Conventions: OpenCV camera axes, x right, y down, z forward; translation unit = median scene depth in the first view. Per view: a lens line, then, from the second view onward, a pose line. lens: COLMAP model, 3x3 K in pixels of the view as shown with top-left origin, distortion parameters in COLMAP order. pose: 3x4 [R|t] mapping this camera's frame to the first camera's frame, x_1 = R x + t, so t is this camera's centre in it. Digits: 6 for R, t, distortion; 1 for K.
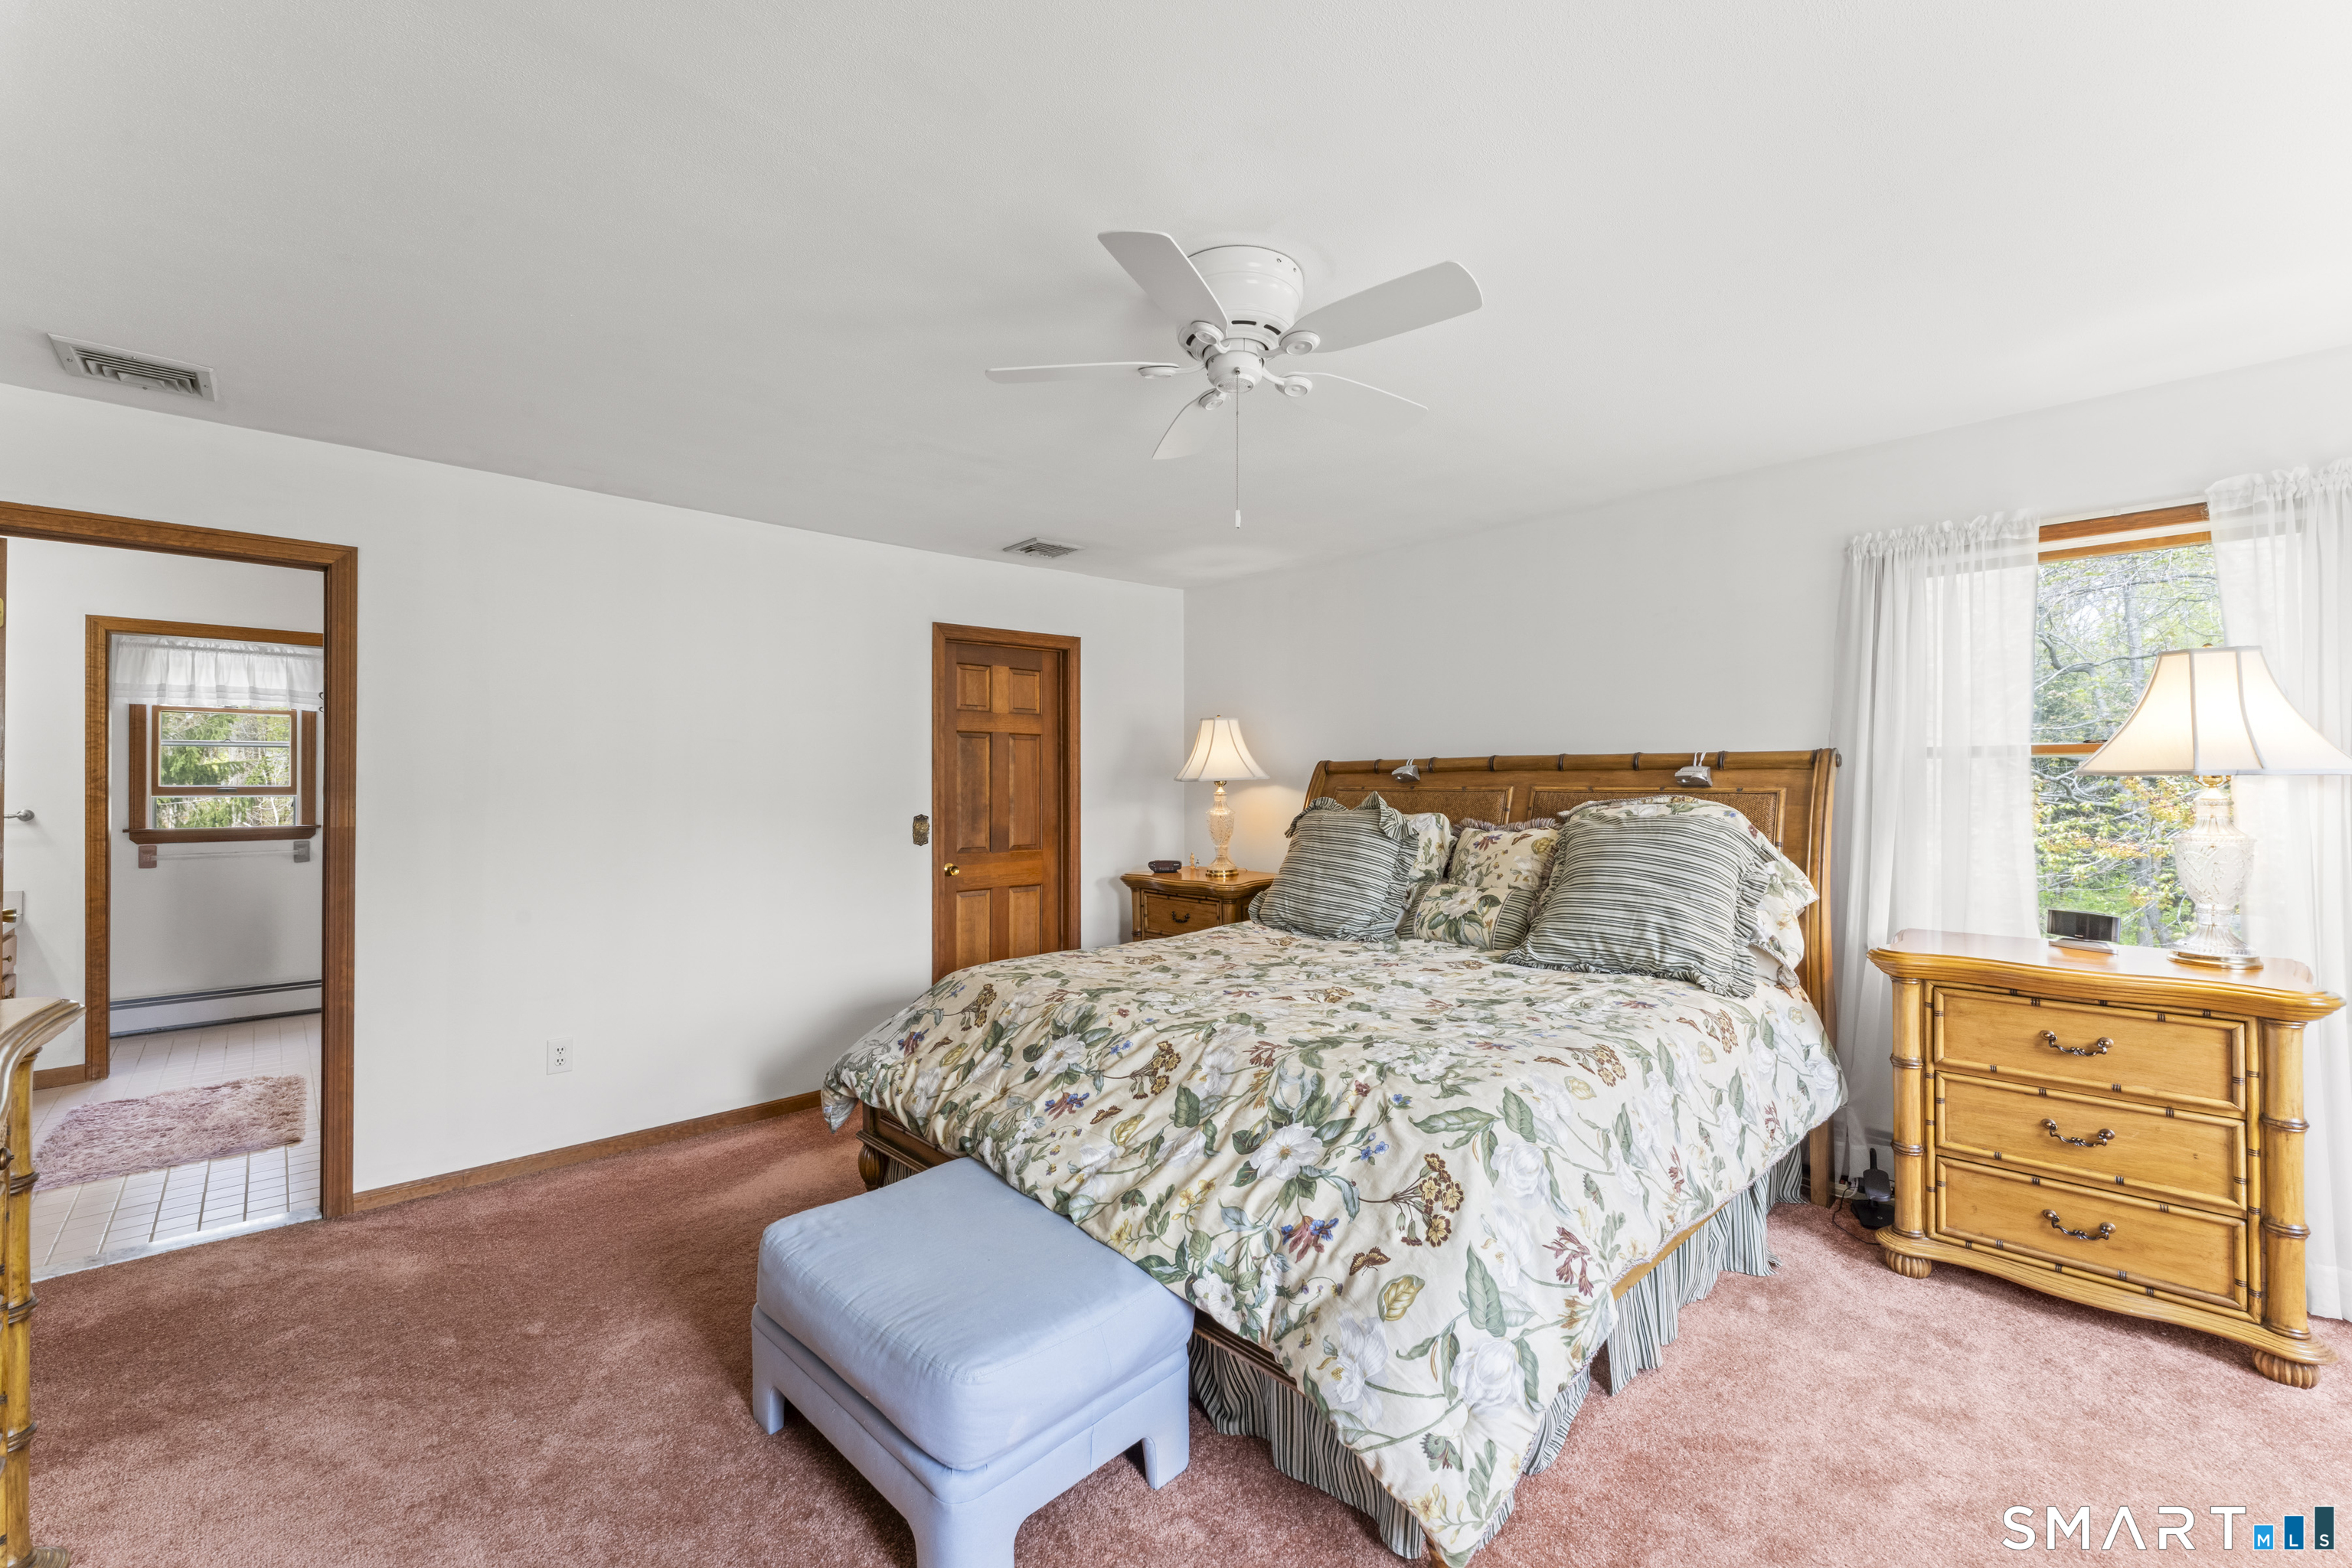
lens RADIAL K [[938.5, 0, 1172.2], [0, 938.5, 782.2], [0, 0, 1]] dist [0.000936, -0.002083]
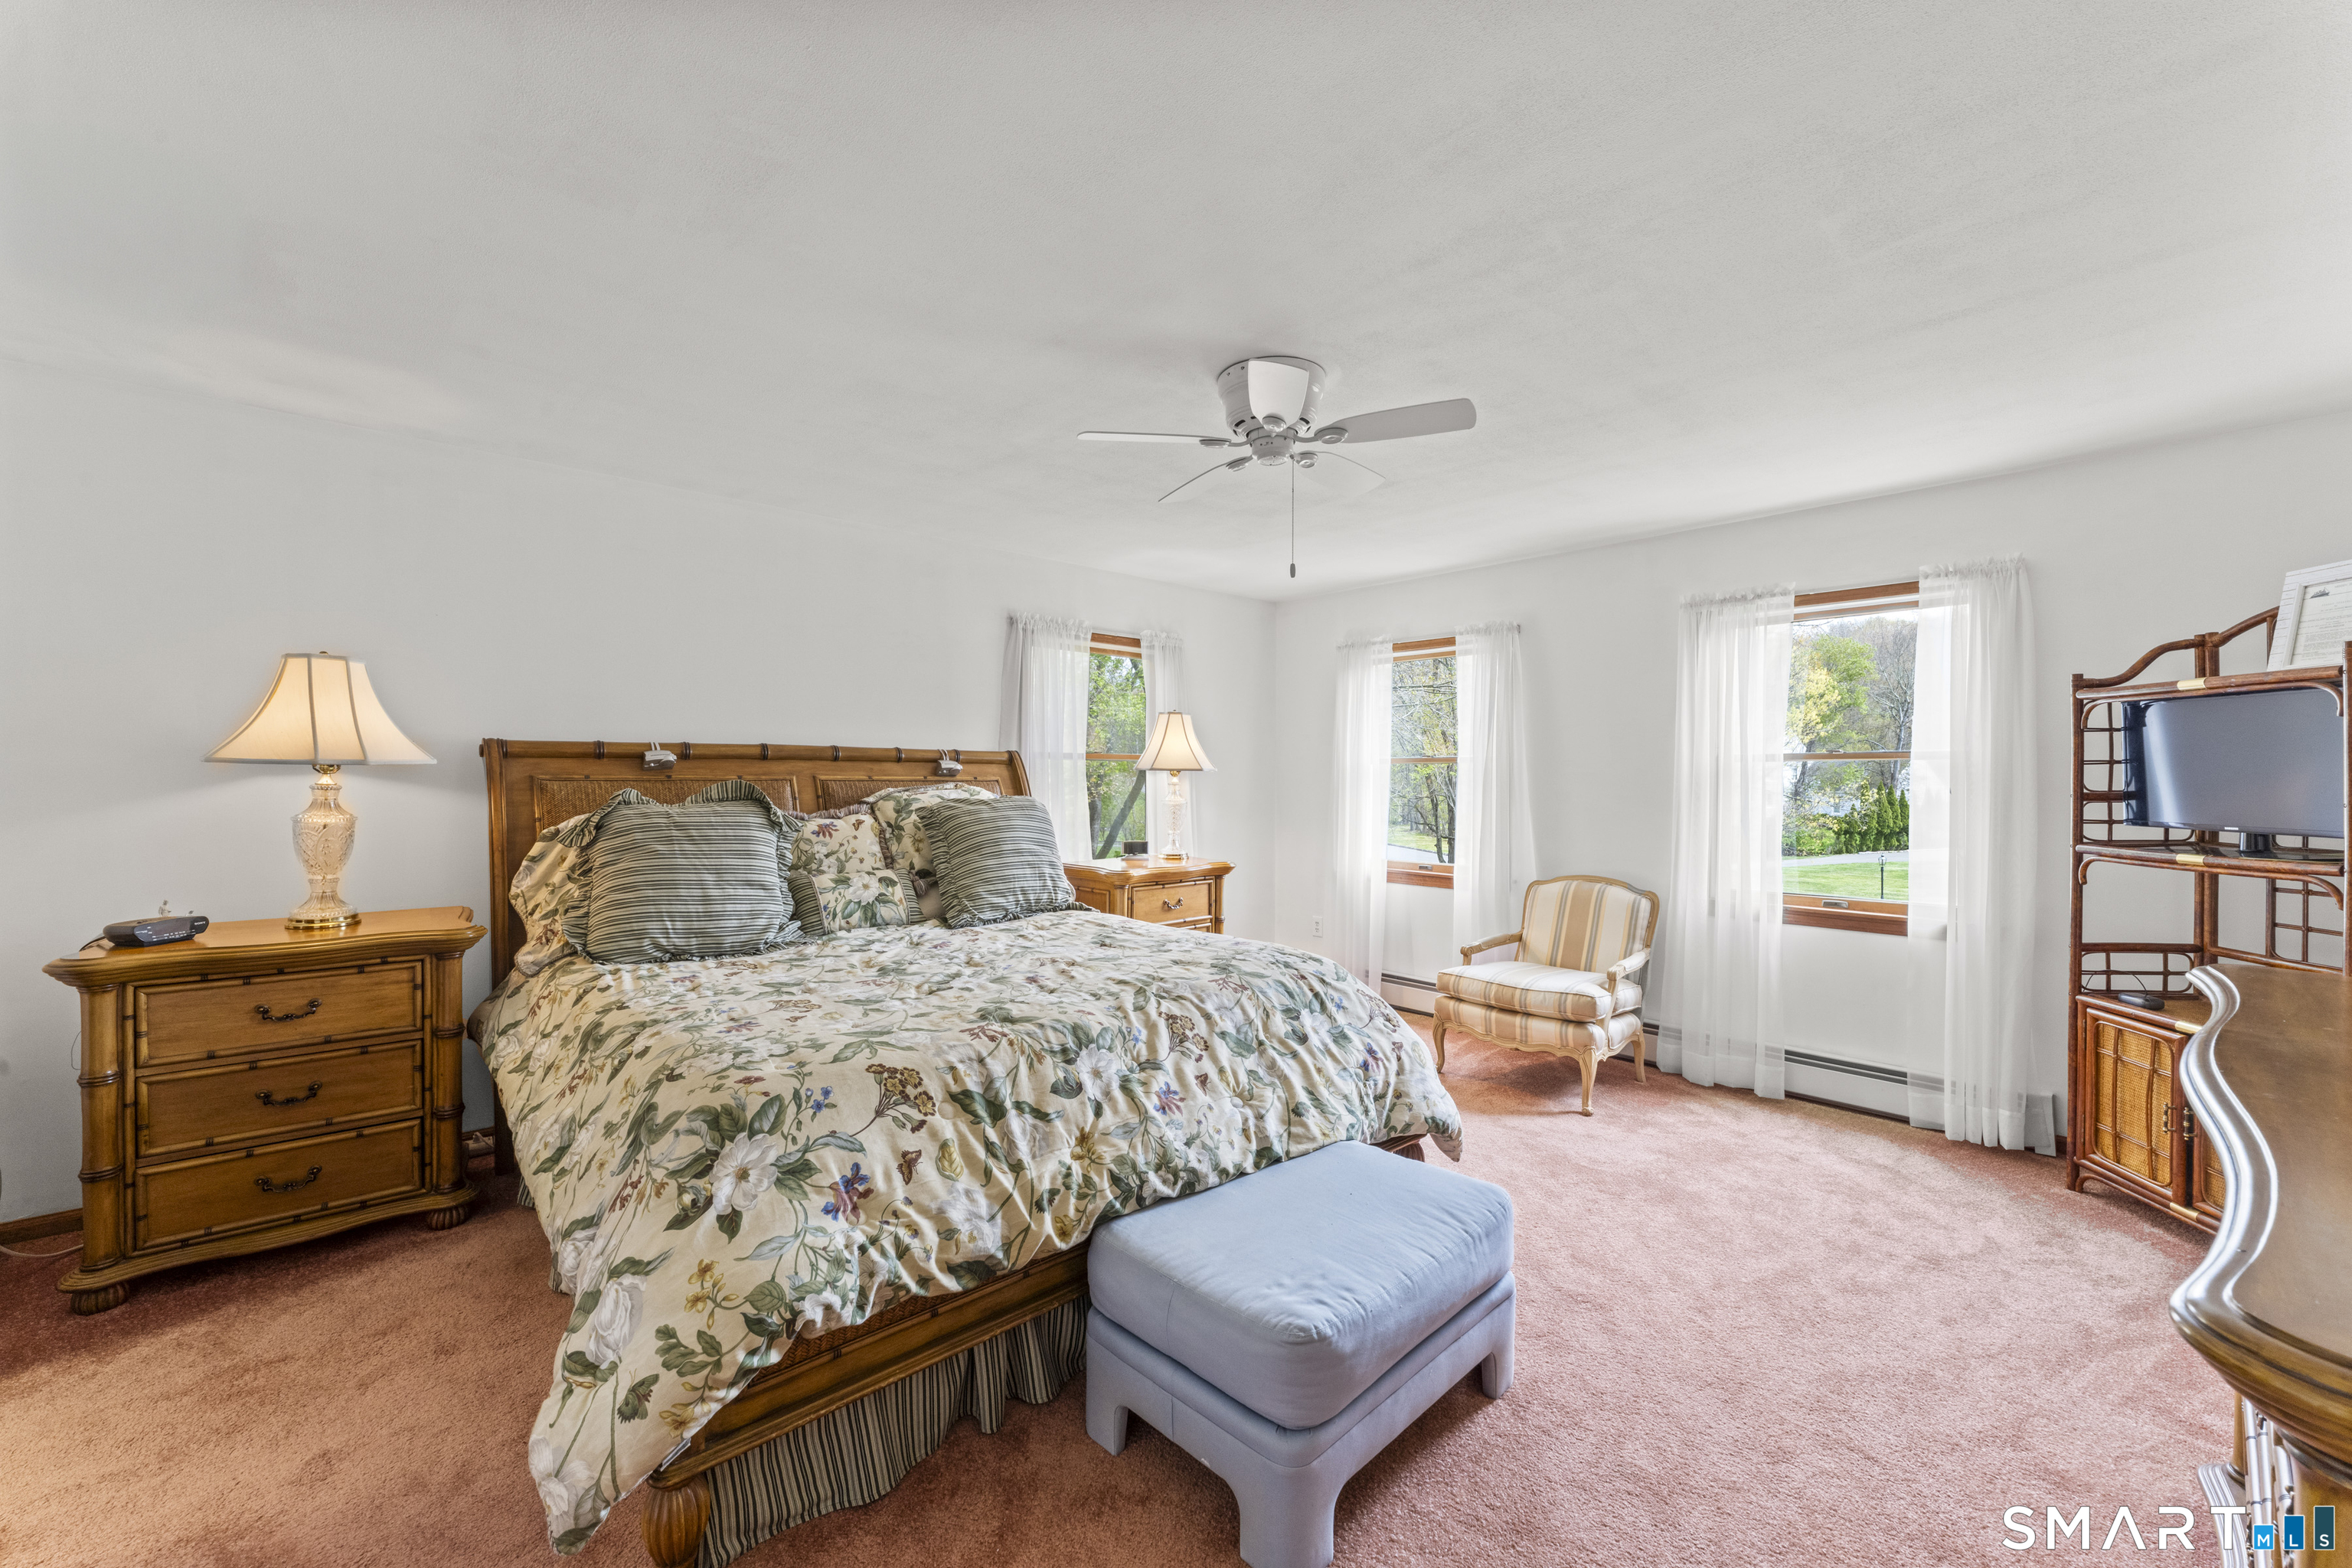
lens RADIAL K [[938.5, 0, 1172.2], [0, 938.5, 782.2], [0, 0, 1]] dist [0.000936, -0.002083]
pose [[0.034654, -0.003650, 0.999393, -0.810565], [-0.005049, 0.999980, 0.003827, 0.008021], [-0.999387, -0.005178, 0.034635, 0.719352]]
